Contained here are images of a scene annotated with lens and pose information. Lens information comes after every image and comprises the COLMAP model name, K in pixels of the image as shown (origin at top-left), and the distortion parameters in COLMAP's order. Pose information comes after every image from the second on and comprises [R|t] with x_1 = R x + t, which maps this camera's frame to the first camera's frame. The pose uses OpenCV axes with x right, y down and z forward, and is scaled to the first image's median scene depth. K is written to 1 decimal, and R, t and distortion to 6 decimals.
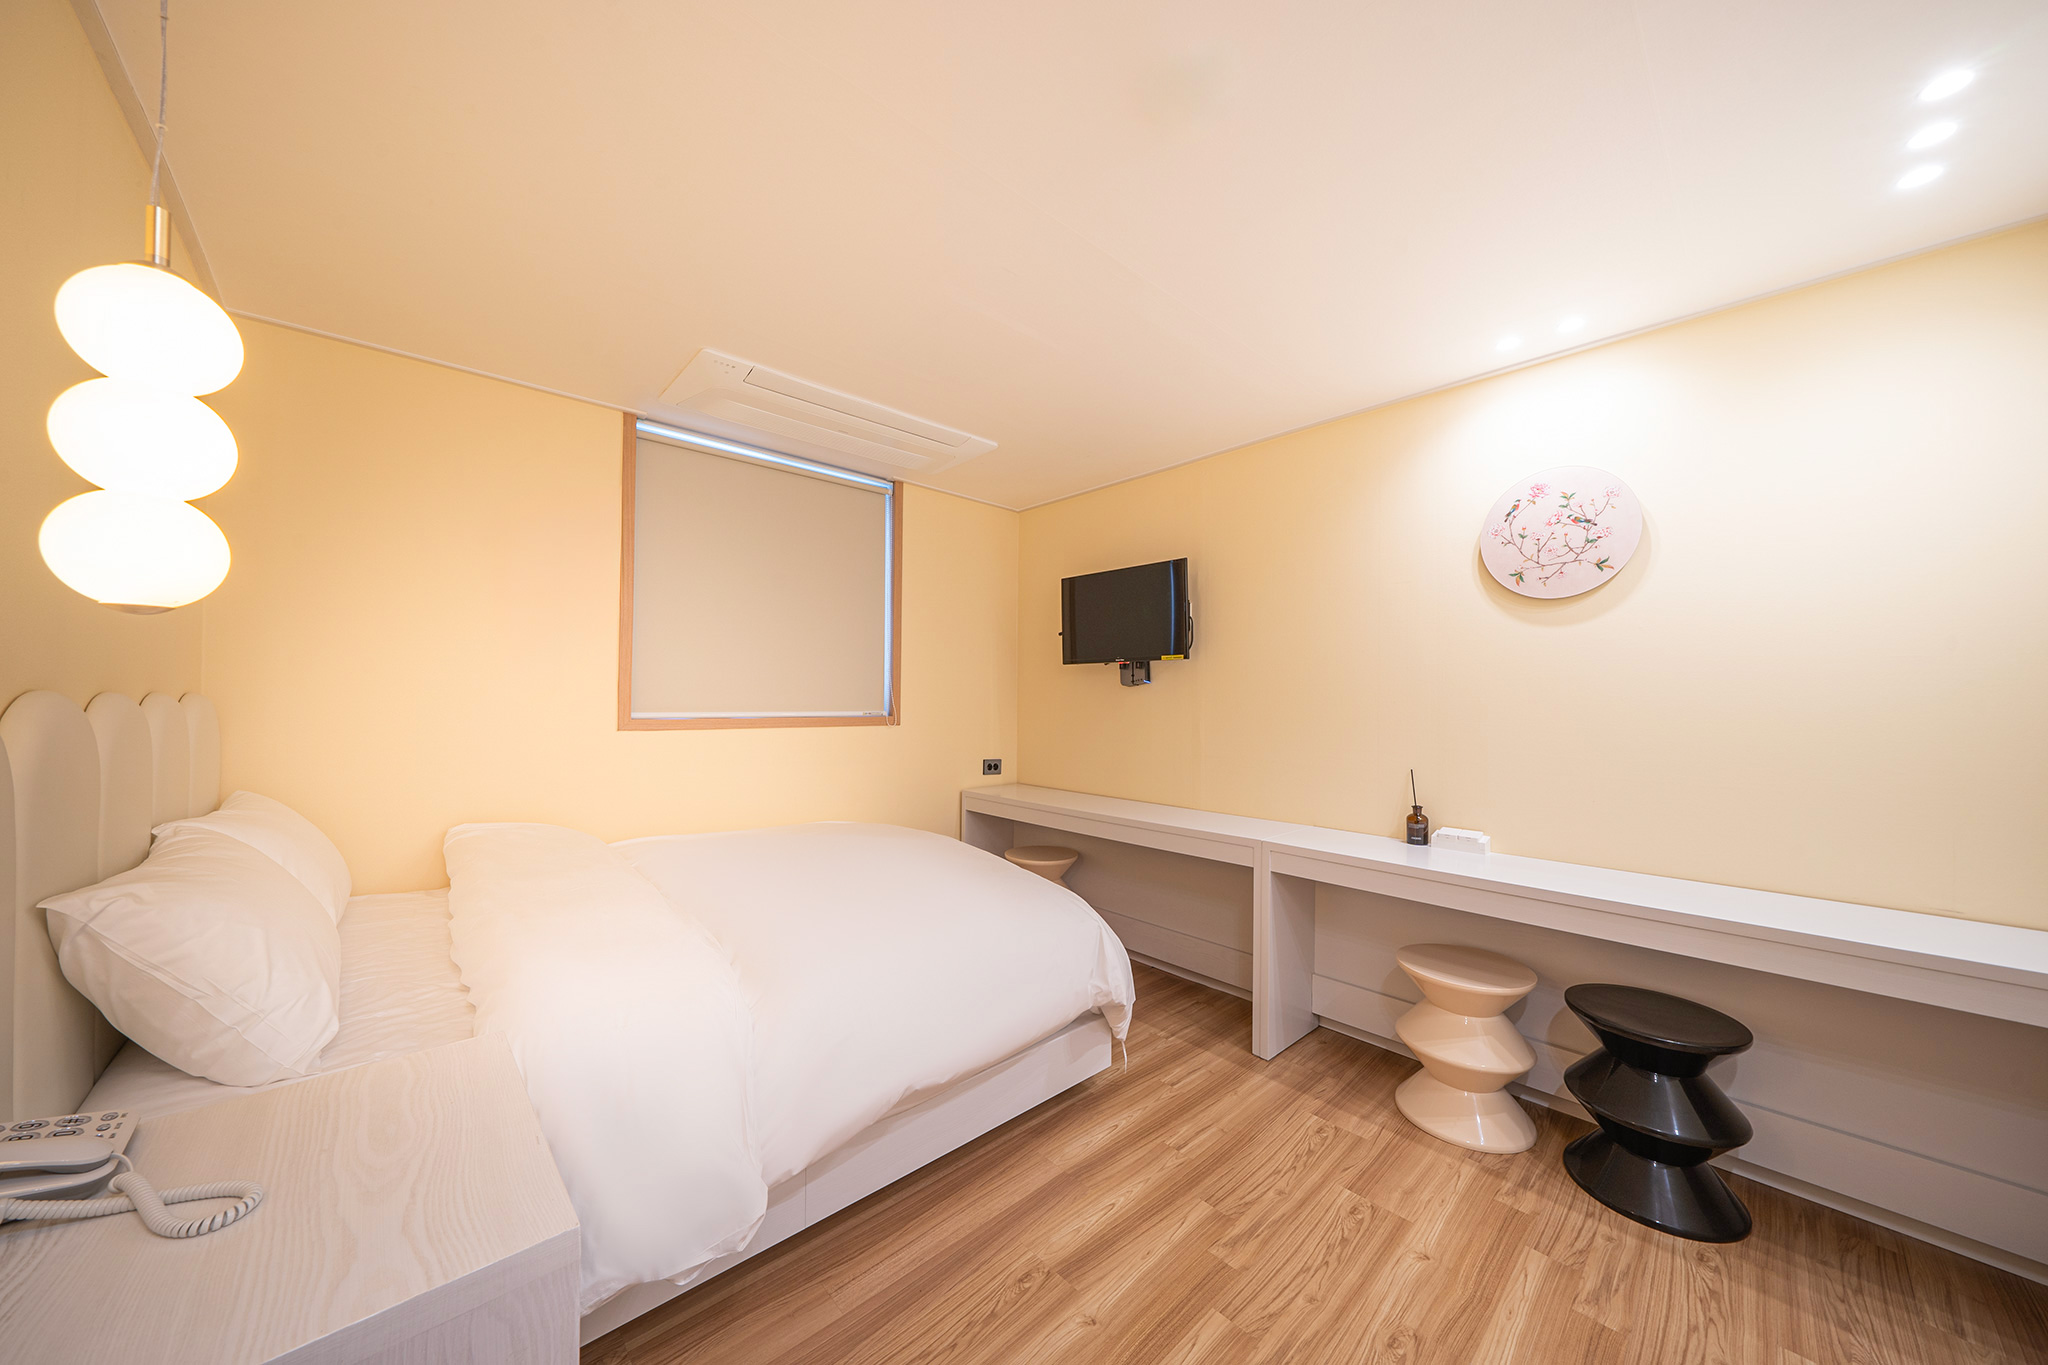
lens RADIAL K [[697.4, 0, 1025.0], [0, 697.4, 679.5], [0, 0, 1]] dist [-0.009649, 0.000217]
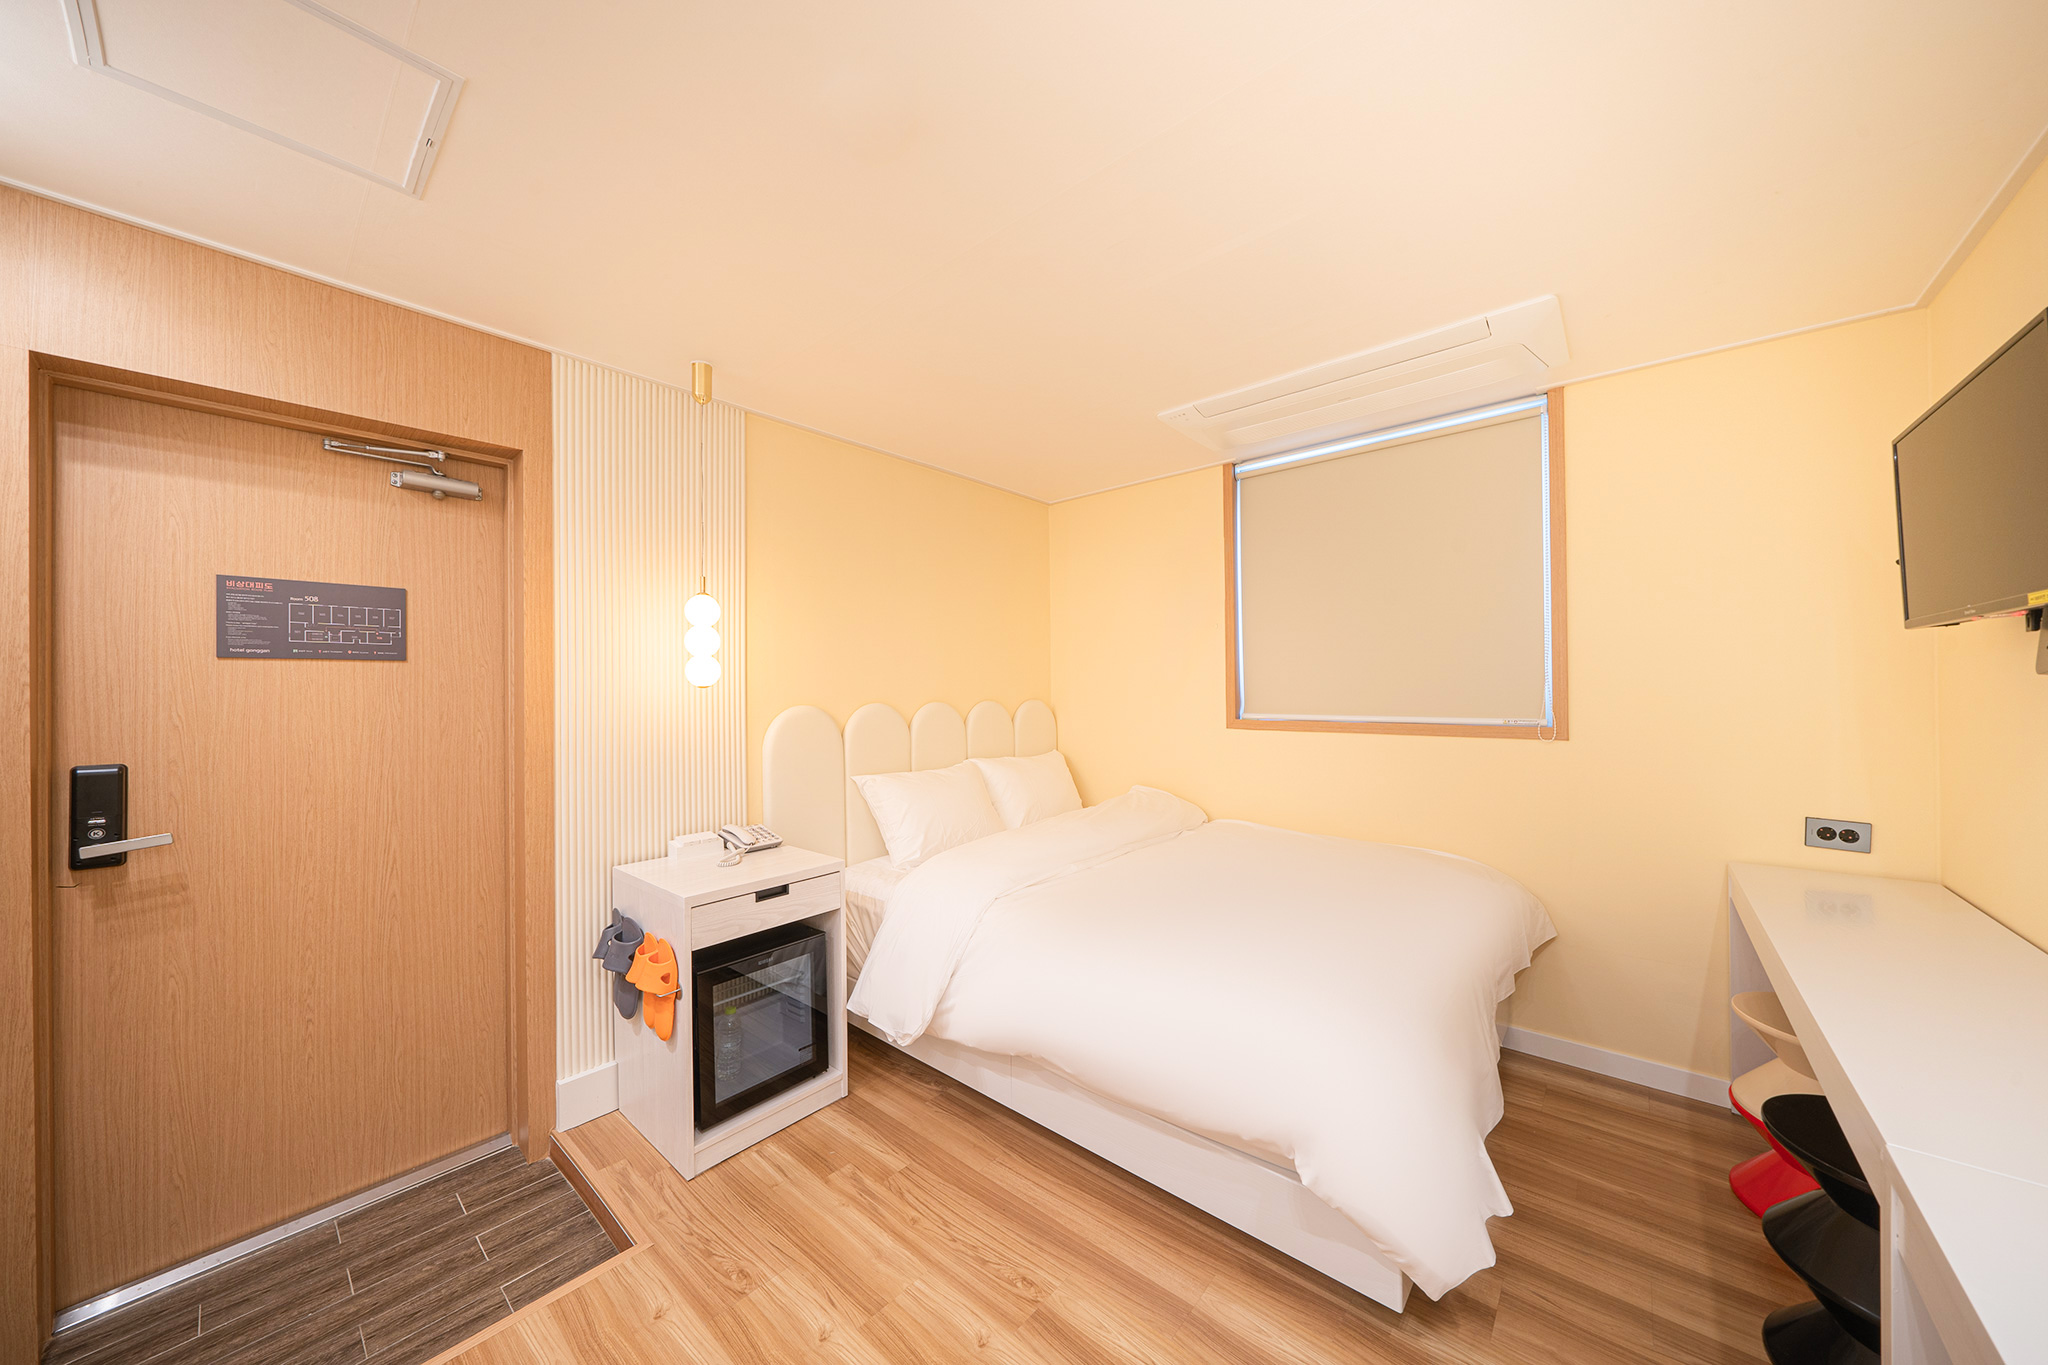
lens RADIAL K [[697.4, 0, 1031.1], [0, 697.4, 687.4], [0, 0, 1]] dist [-0.009649, 0.000217]
pose [[0.110088, -0.013090, -0.993836, 0.984127], [0.034206, 0.999371, -0.009374, 0.002166], [0.993333, -0.032964, 0.110467, 0.888222]]
